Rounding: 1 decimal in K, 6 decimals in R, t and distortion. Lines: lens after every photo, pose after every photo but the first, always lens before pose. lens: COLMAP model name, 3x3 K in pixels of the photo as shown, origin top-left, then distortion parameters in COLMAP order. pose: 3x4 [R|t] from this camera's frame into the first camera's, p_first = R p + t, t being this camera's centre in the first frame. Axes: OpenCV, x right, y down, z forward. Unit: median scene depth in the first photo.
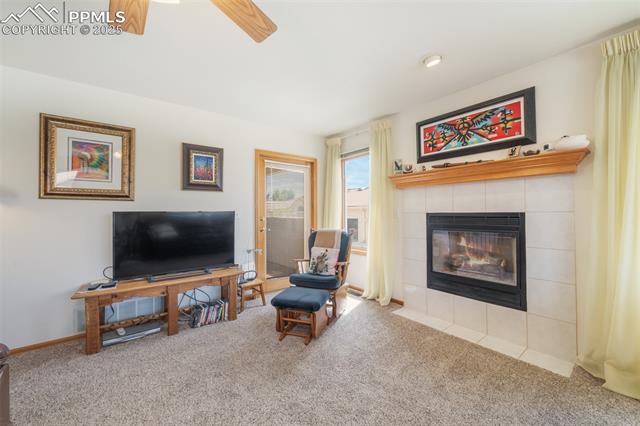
lens RADIAL K [[251.6, 0, 315.7], [0, 251.6, 208.5], [0, 0, 1]] dist [0.001130, 0.000105]
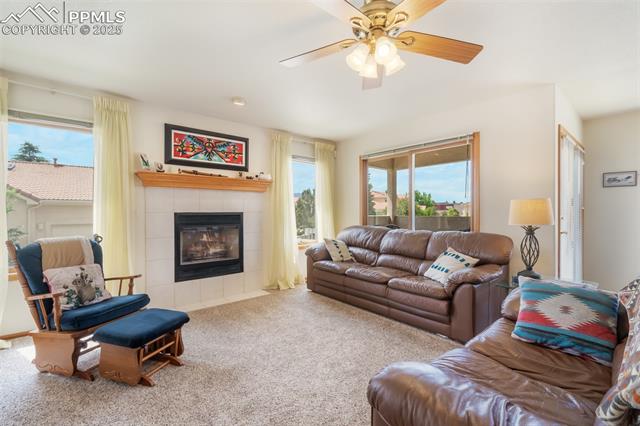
lens RADIAL K [[276.3, 0, 320.0], [0, 276.3, 213.0], [0, 0, 1]] dist [0.001474, 0.000318]
pose [[-0.046671, 0.002059, 0.998908, -0.821379], [-0.013910, 0.999900, -0.002710, 0.015004], [-0.998813, -0.014021, -0.046637, 0.477039]]
